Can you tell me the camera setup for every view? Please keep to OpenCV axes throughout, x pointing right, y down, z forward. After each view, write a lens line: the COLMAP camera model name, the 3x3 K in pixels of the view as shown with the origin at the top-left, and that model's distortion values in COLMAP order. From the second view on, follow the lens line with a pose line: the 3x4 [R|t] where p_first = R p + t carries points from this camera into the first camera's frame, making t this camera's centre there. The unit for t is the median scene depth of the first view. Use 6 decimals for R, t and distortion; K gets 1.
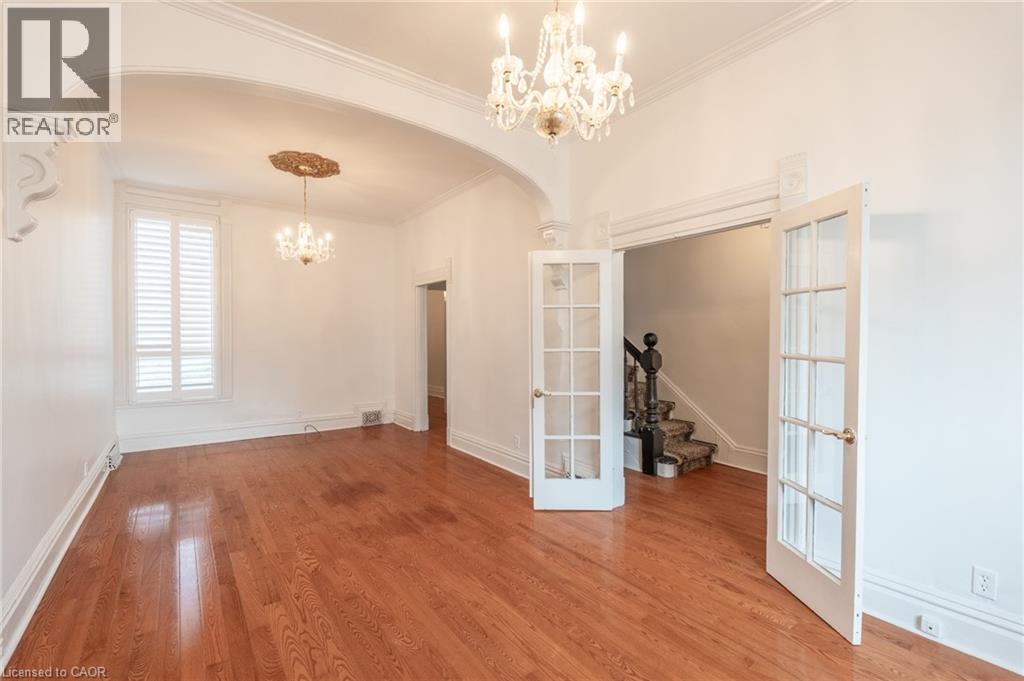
lens RADIAL K [[451.8, 0, 516.2], [0, 451.8, 337.8], [0, 0, 1]] dist [-0.002638, 0.000089]
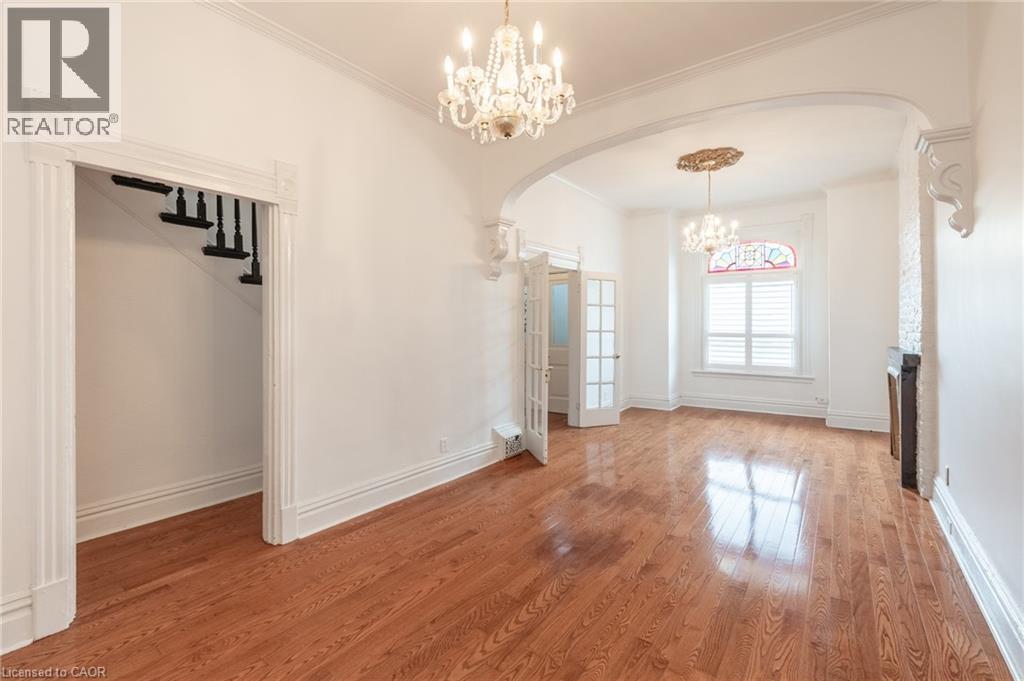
lens RADIAL K [[451.8, 0, 515.1], [0, 451.8, 335.3], [0, 0, 1]] dist [-0.002638, 0.000089]
pose [[-0.303894, -0.010157, 0.952652, -1.022867], [0.001947, 0.999934, 0.011282, 0.013734], [-0.952704, 0.005283, -0.303855, 1.356643]]
